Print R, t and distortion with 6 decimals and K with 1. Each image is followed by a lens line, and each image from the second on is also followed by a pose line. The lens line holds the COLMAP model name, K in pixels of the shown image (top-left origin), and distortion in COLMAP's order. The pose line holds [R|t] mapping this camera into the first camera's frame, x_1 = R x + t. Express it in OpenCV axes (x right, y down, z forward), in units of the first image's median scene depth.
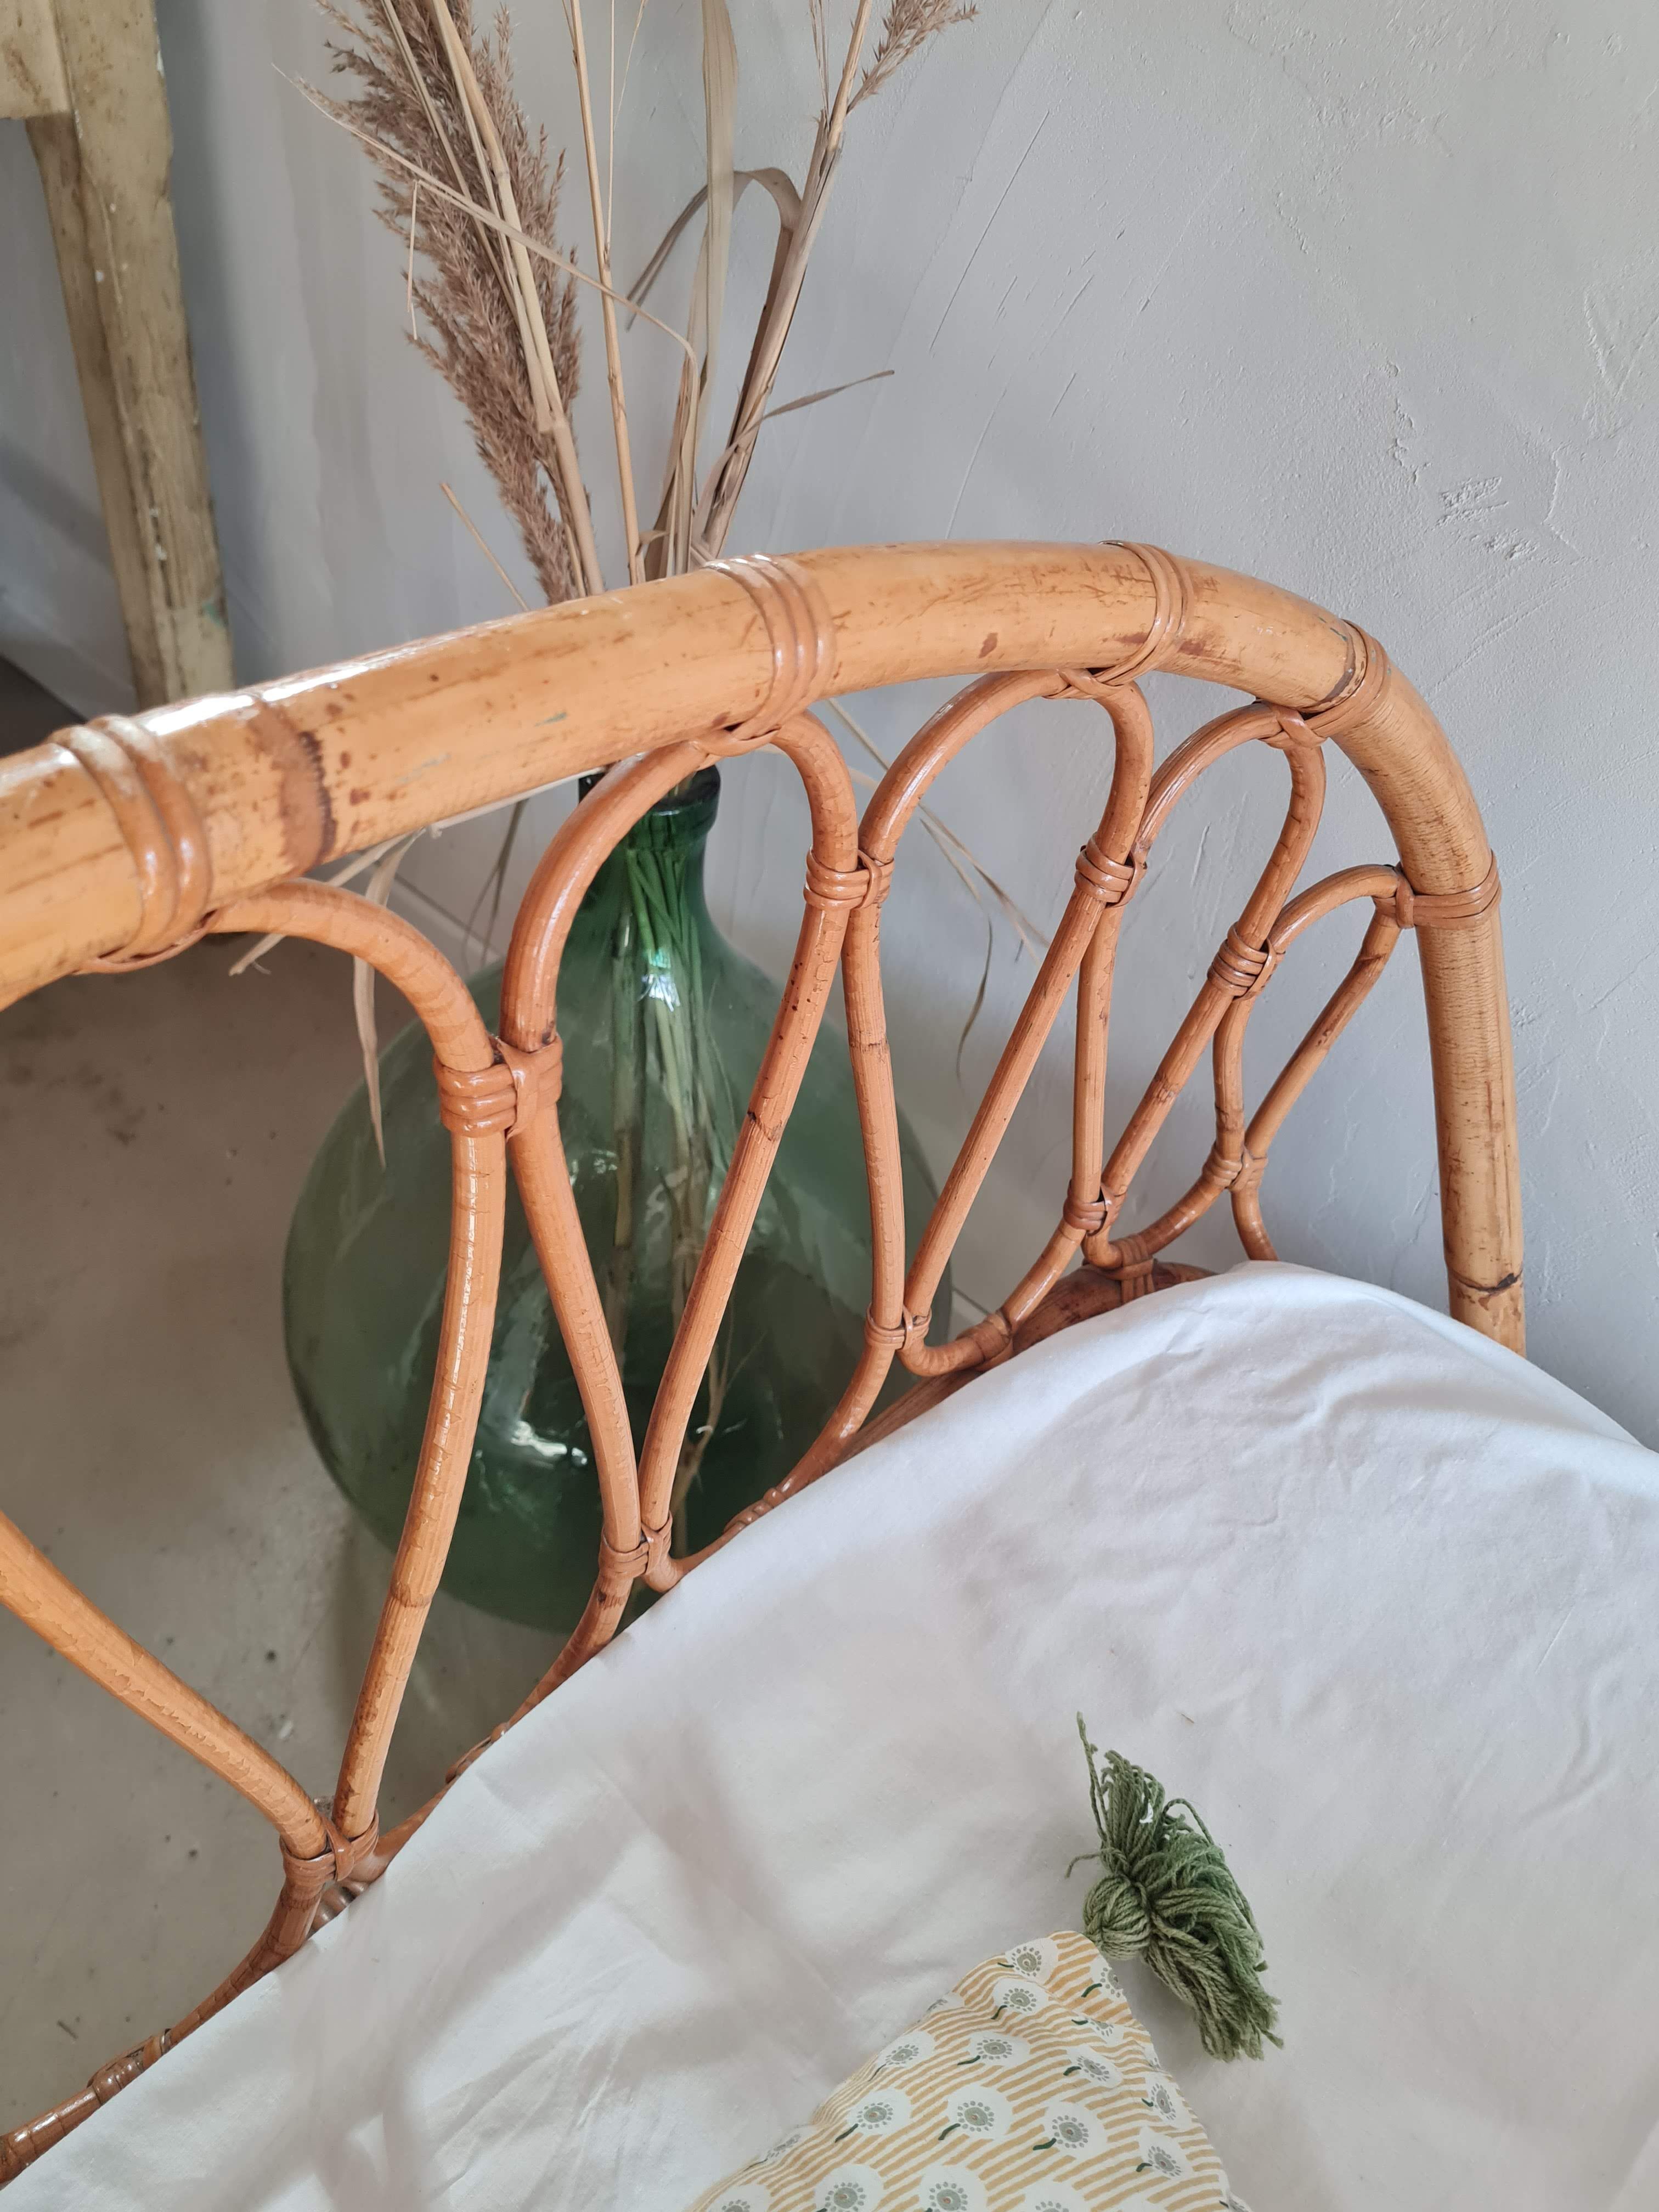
lens RADIAL K [[1483.2, 0, 836.6], [0, 1483.2, 1096.5], [0, 0, 1]] dist [0.040584, -0.020399]
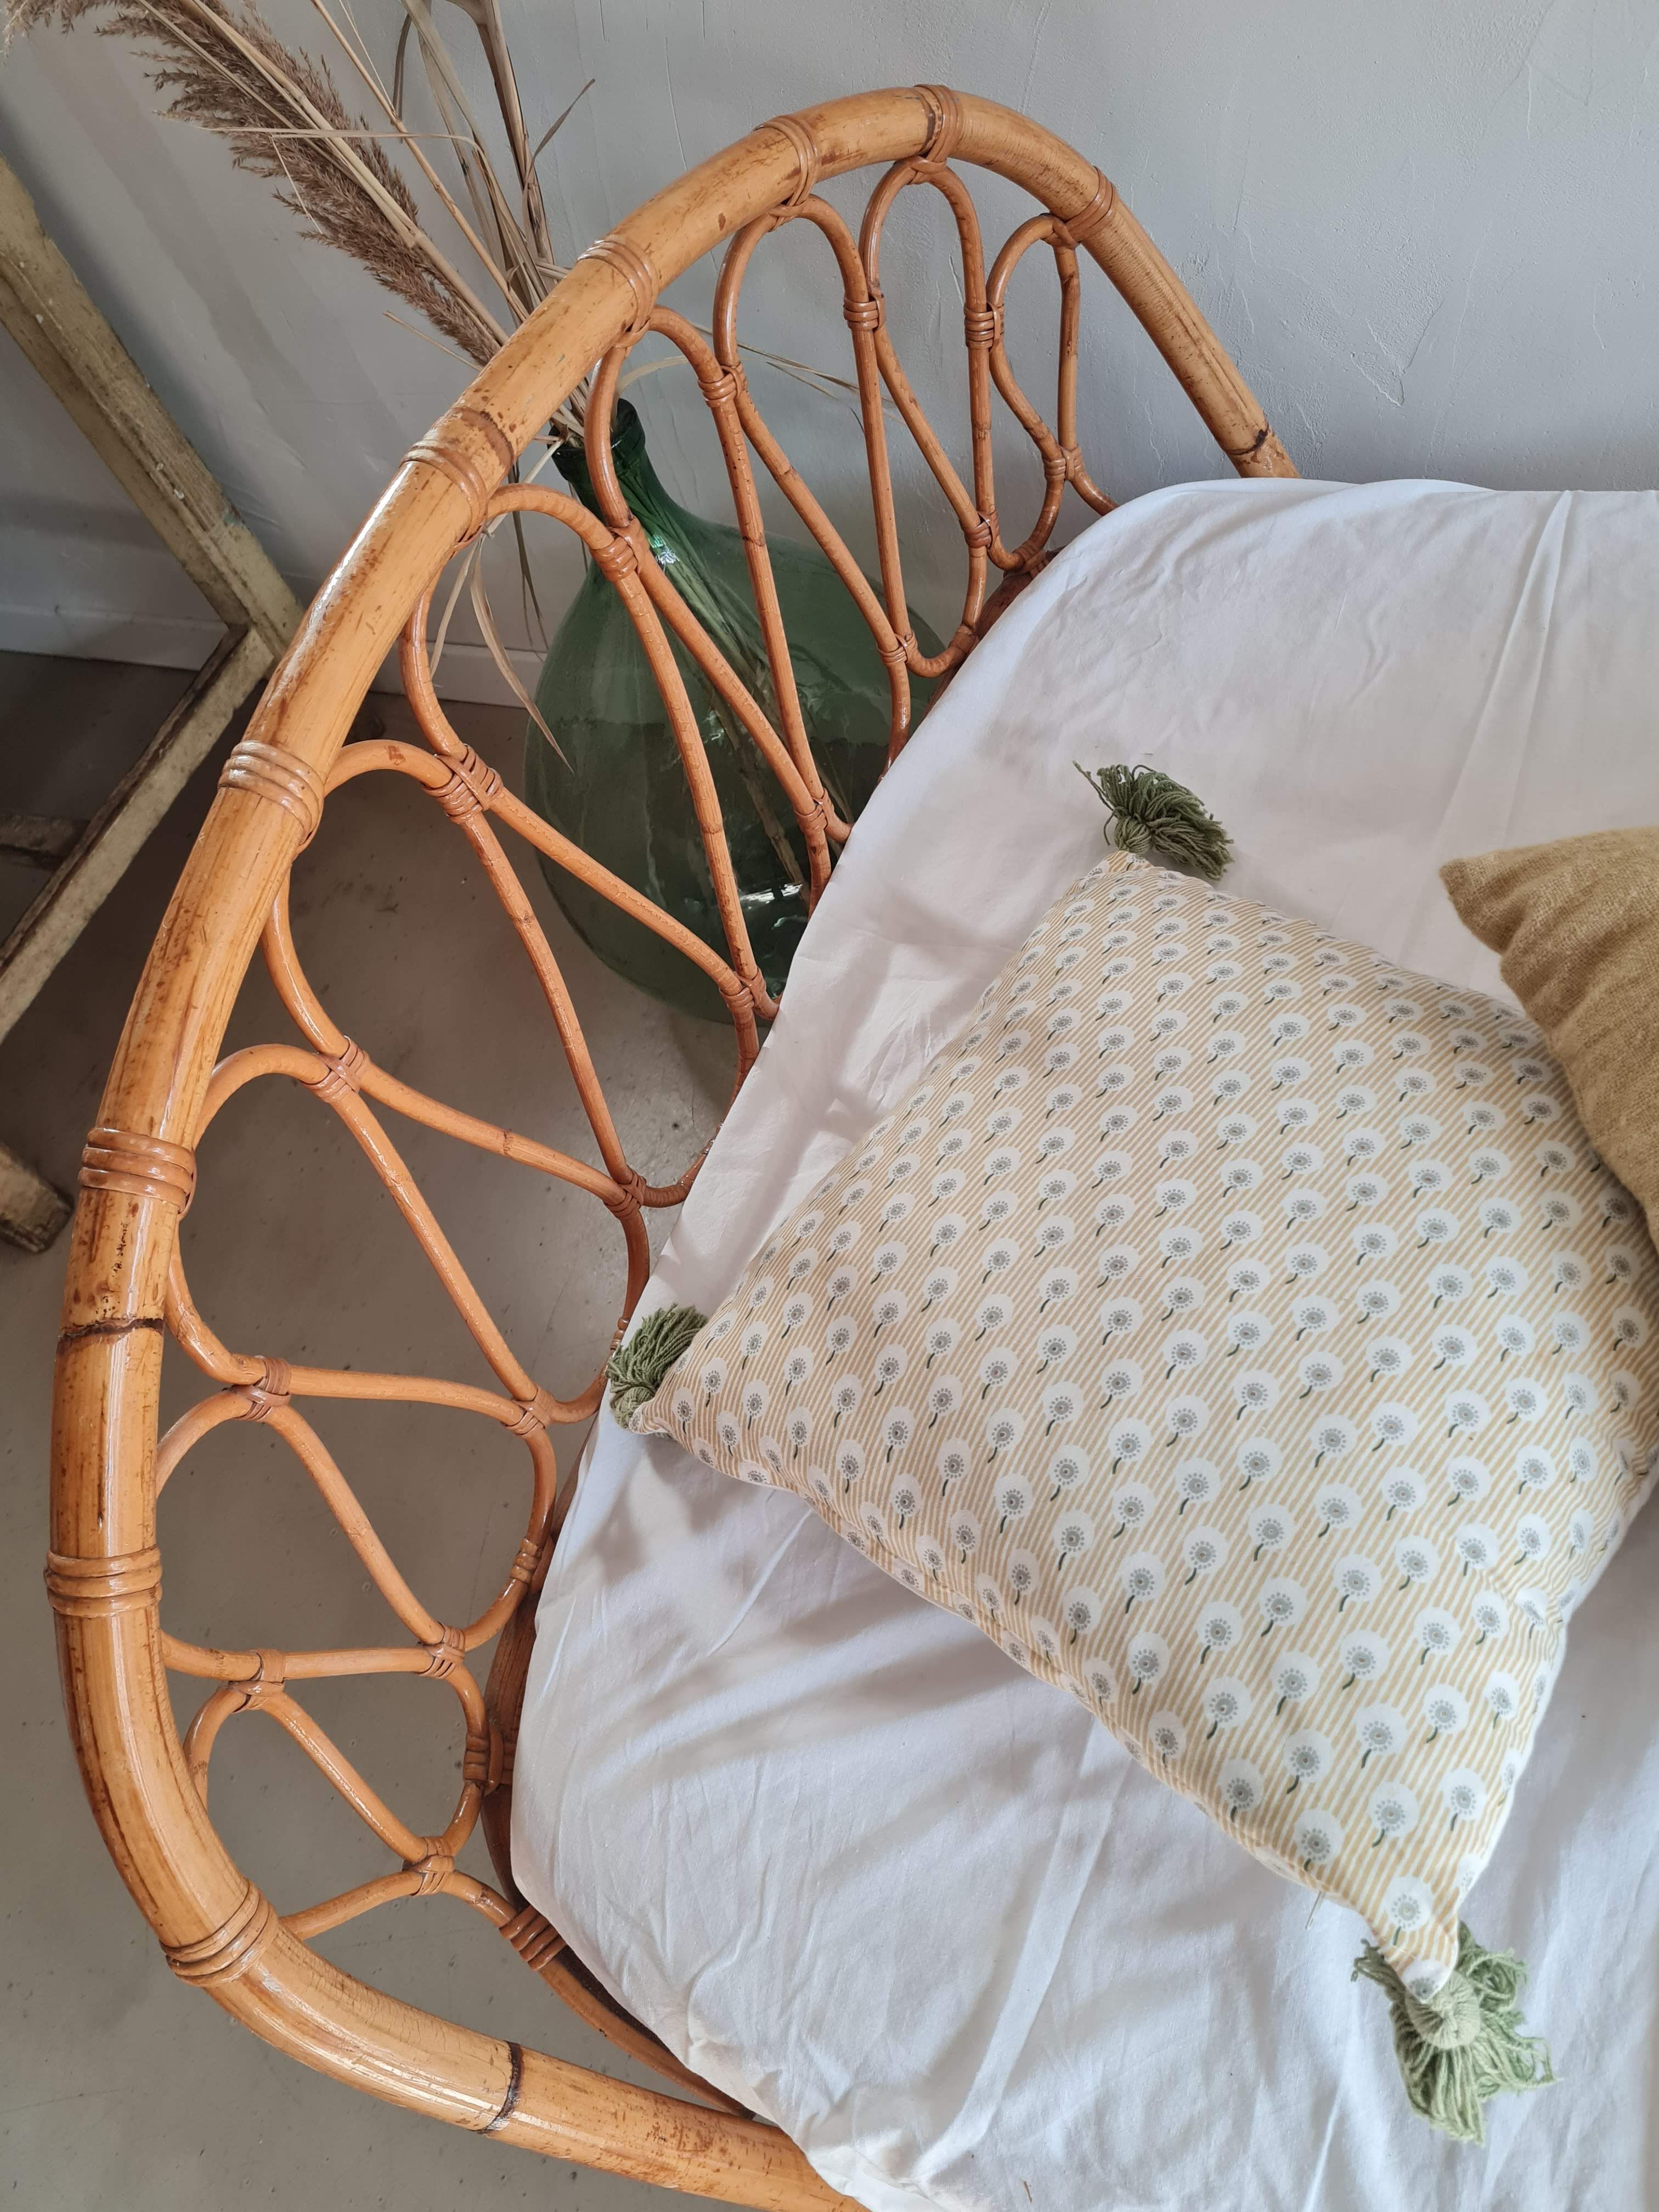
lens RADIAL K [[1483.2, 0, 837.7], [0, 1483.2, 1024.4], [0, 0, 1]] dist [0.040584, -0.020399]
pose [[0.872117, -0.473707, -0.122526, -0.012684], [0.488051, 0.860040, 0.148789, 0.232553], [0.034895, -0.189561, 0.981249, -0.676029]]
